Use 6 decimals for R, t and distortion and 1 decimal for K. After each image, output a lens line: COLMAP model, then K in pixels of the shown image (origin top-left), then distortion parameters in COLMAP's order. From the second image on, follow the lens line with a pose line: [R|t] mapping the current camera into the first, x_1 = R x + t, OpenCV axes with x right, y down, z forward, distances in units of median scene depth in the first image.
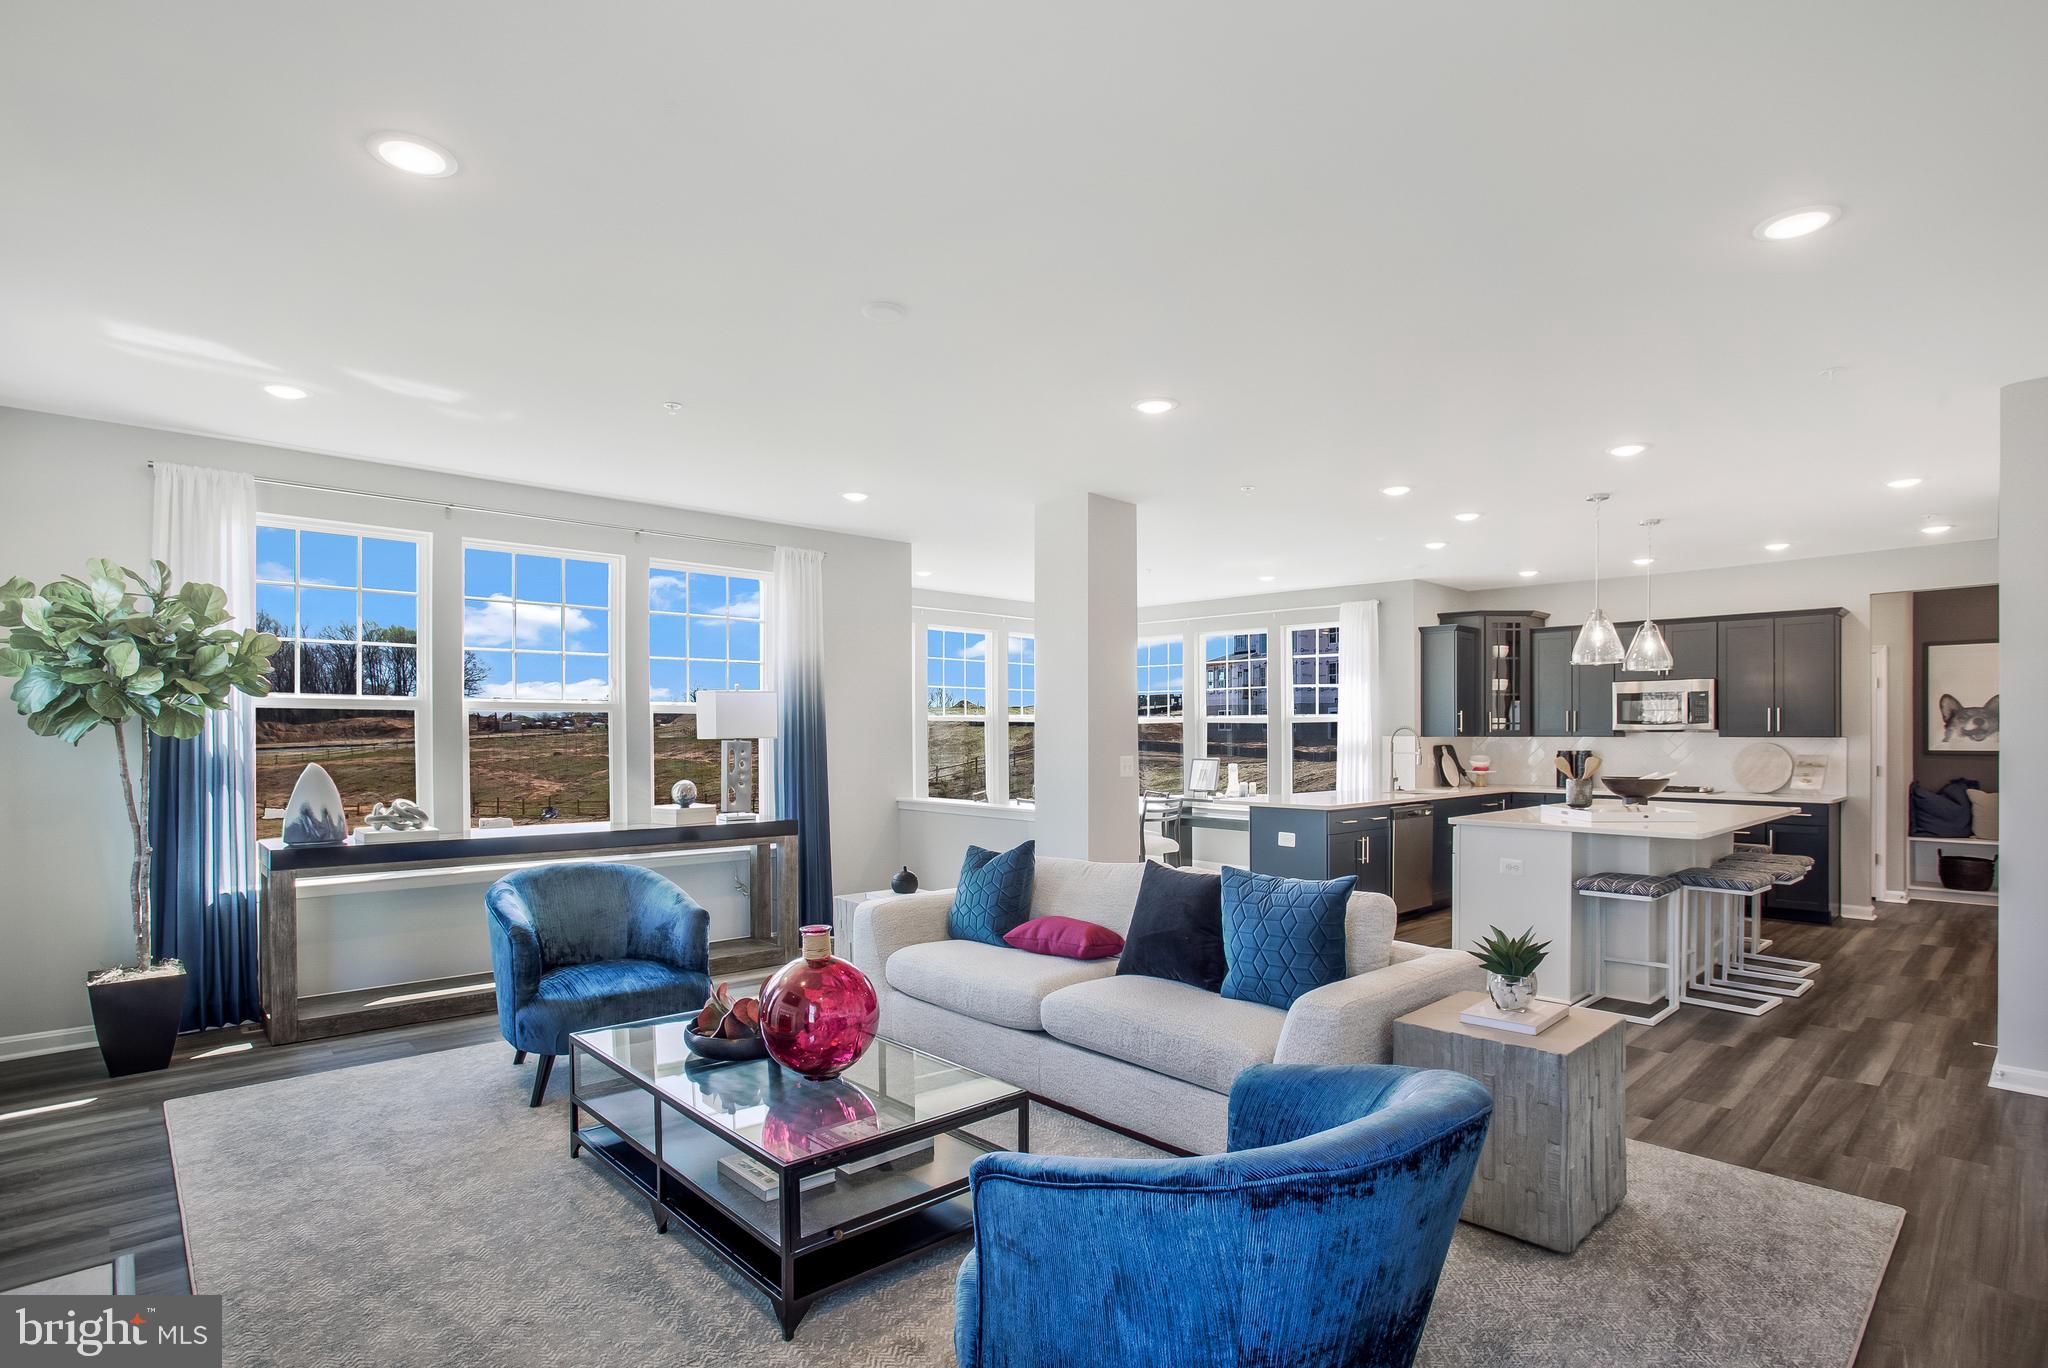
lens RADIAL K [[1051.4, 0, 996.9], [0, 1051.4, 718.5], [0, 0, 1]] dist [-0.001749, -0.000122]
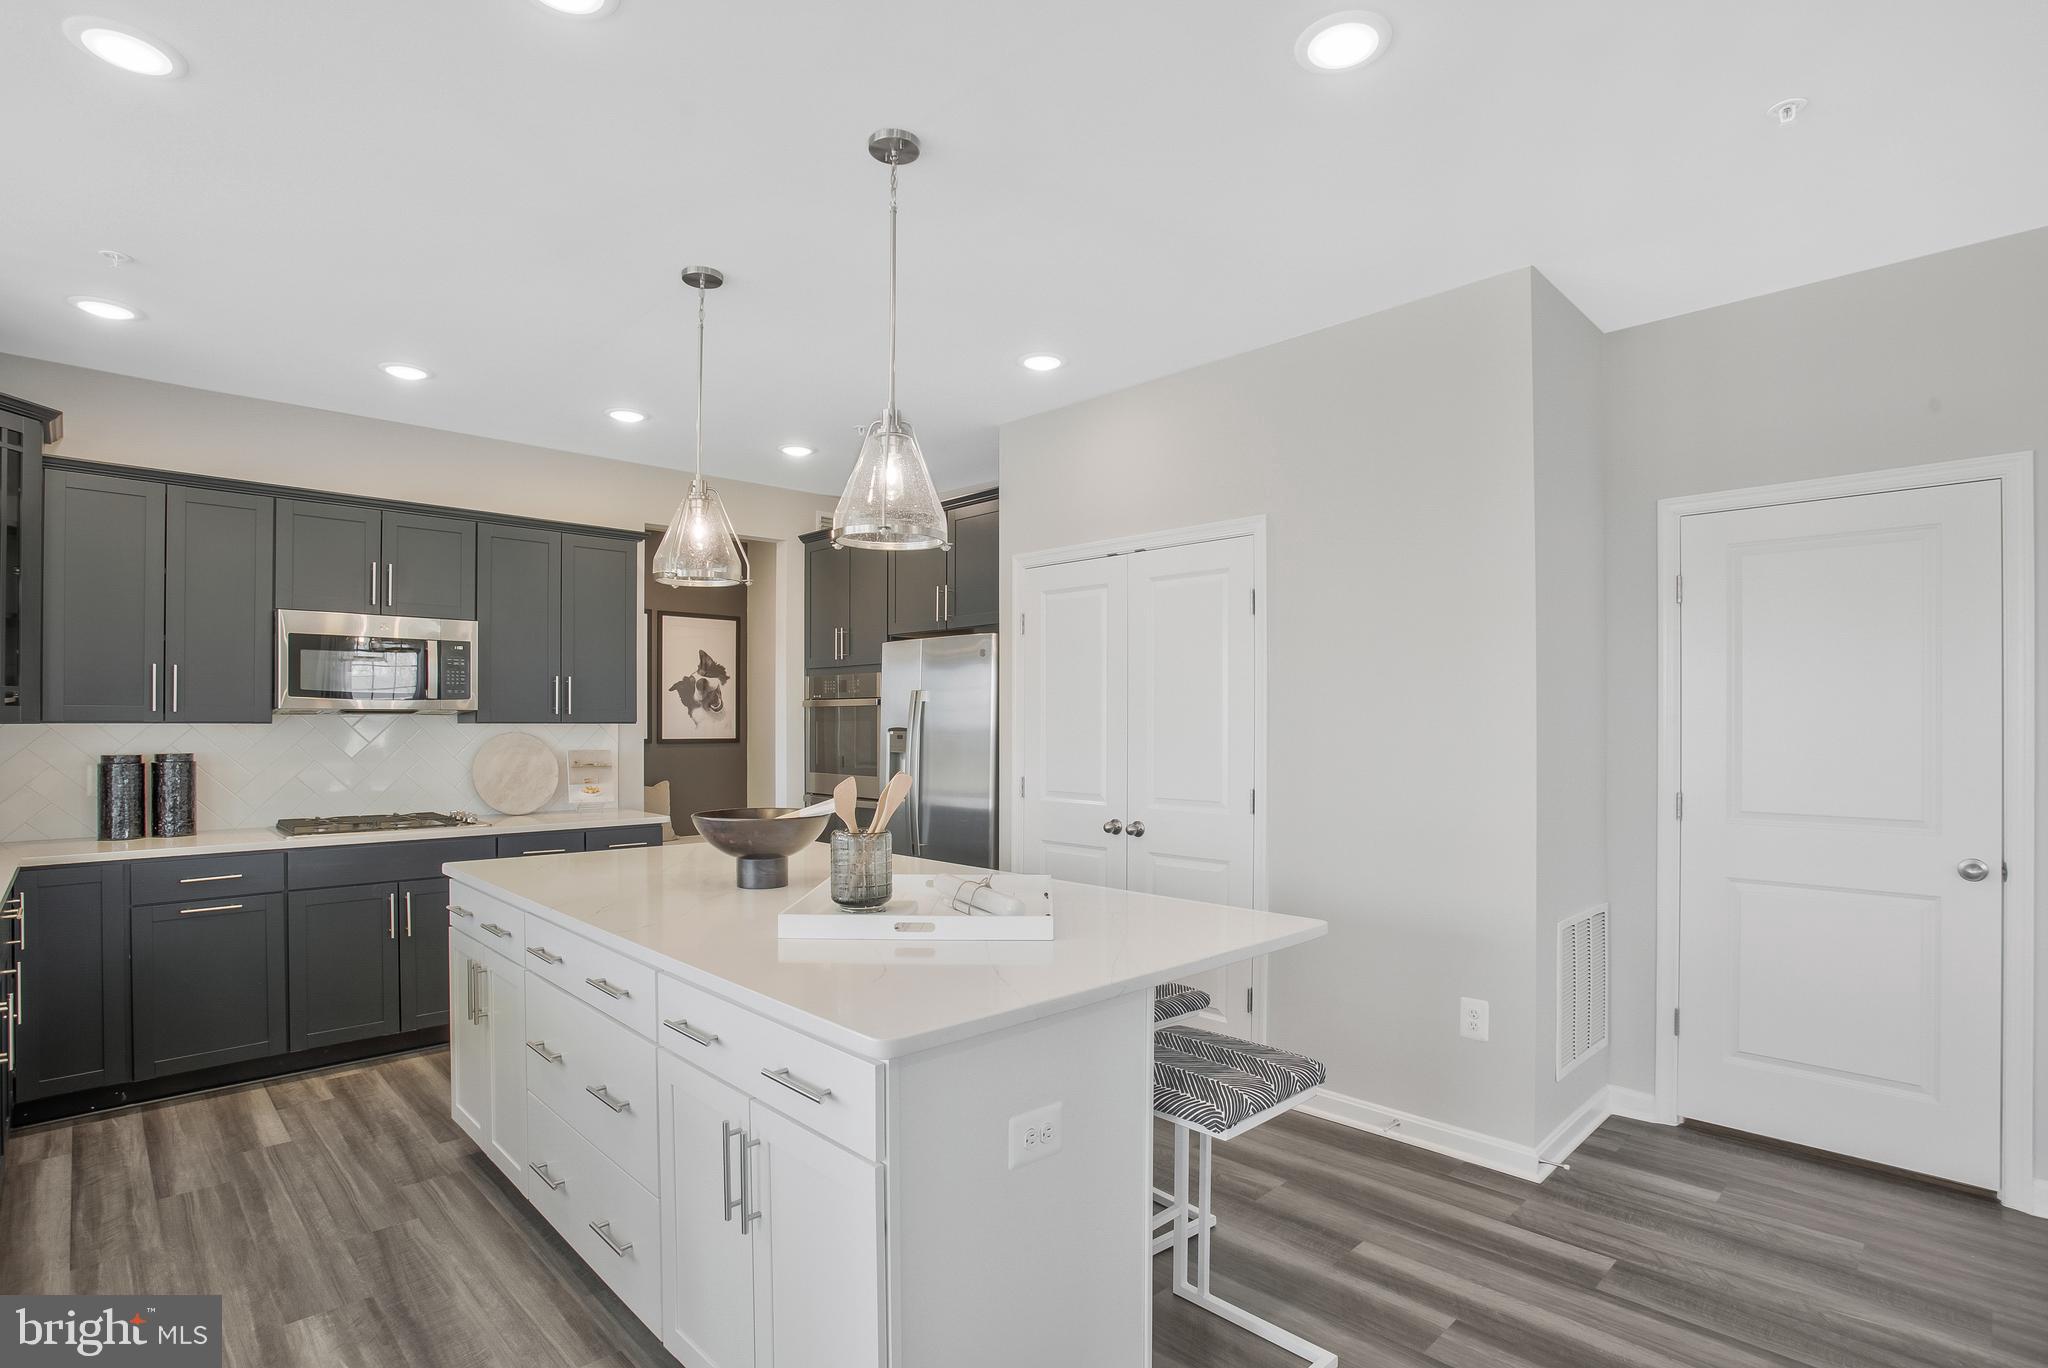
lens RADIAL K [[973.8, 0, 988.2], [0, 973.8, 714.9], [0, 0, 1]] dist [-0.000926, -0.000107]
pose [[-0.035630, 0.001168, 0.999364, 0.140097], [-0.012517, 0.999920, -0.001614, 0.010804], [-0.999287, -0.012566, -0.035613, 0.729910]]
